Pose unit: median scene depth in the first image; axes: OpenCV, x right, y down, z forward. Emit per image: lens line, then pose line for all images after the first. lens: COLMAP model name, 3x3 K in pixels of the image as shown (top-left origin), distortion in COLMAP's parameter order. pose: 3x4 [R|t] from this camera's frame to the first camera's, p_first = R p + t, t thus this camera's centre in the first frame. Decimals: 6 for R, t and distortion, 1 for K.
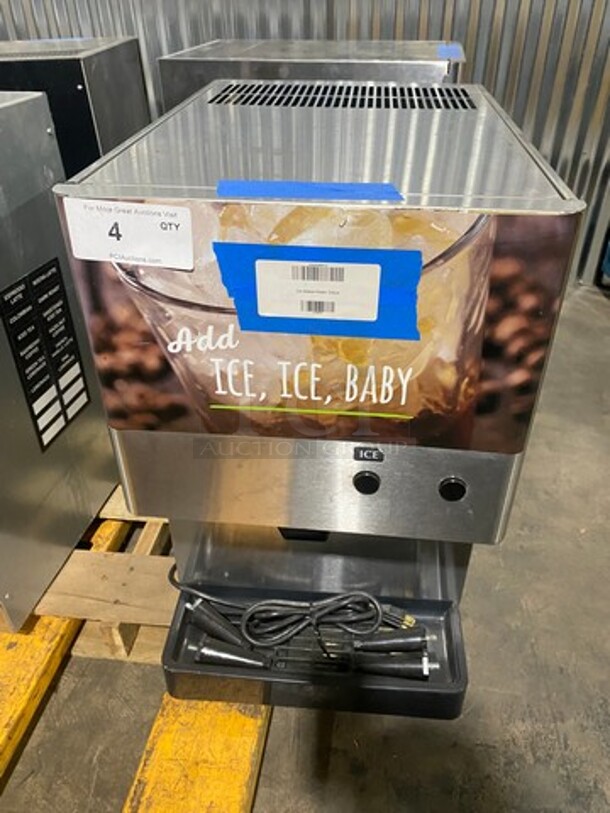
lens RADIAL K [[614.2, 0, 309.8], [0, 614.2, 398.2], [0, 0, 1]] dist [0.026908, -0.019703]
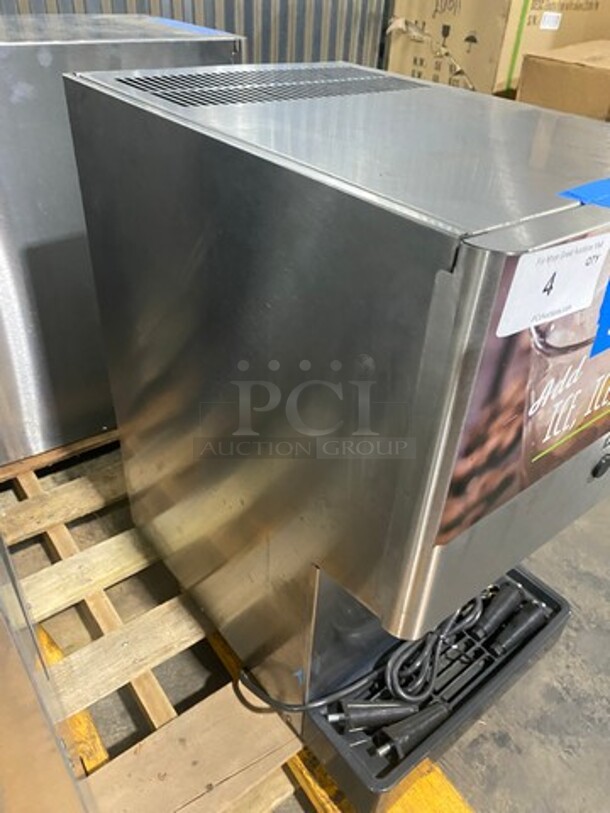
lens RADIAL K [[614.2, 0, 307.9], [0, 614.2, 410.3], [0, 0, 1]] dist [0.026908, -0.019703]
pose [[0.716065, -0.379757, 0.585692, -0.545231], [0.352199, 0.920985, 0.166560, -0.192133], [-0.602666, 0.087012, 0.793236, 0.322866]]
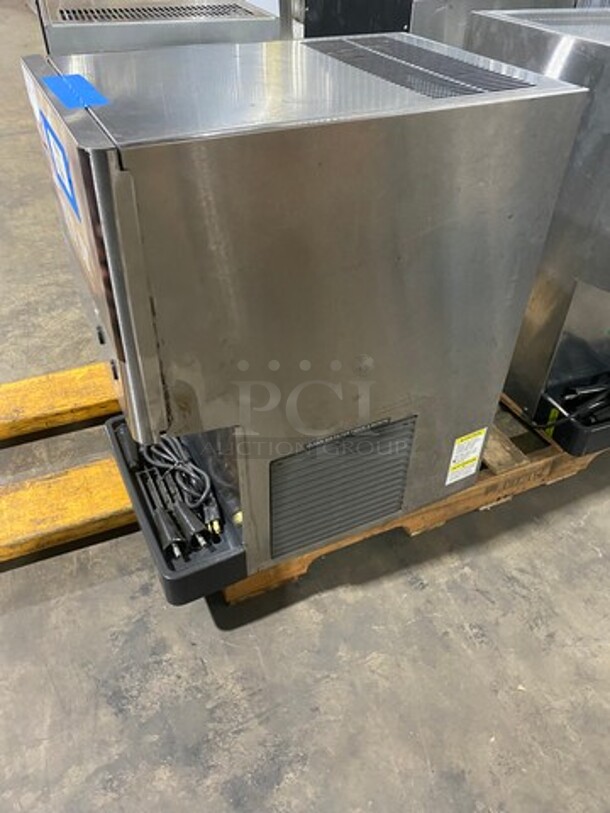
lens RADIAL K [[614.2, 0, 301.4], [0, 614.2, 407.2], [0, 0, 1]] dist [0.026908, -0.019703]
pose [[0.519842, 0.554403, -0.649924, 0.841788], [-0.504450, 0.813210, 0.290205, -0.222239], [0.689416, 0.176993, 0.702410, 0.269684]]
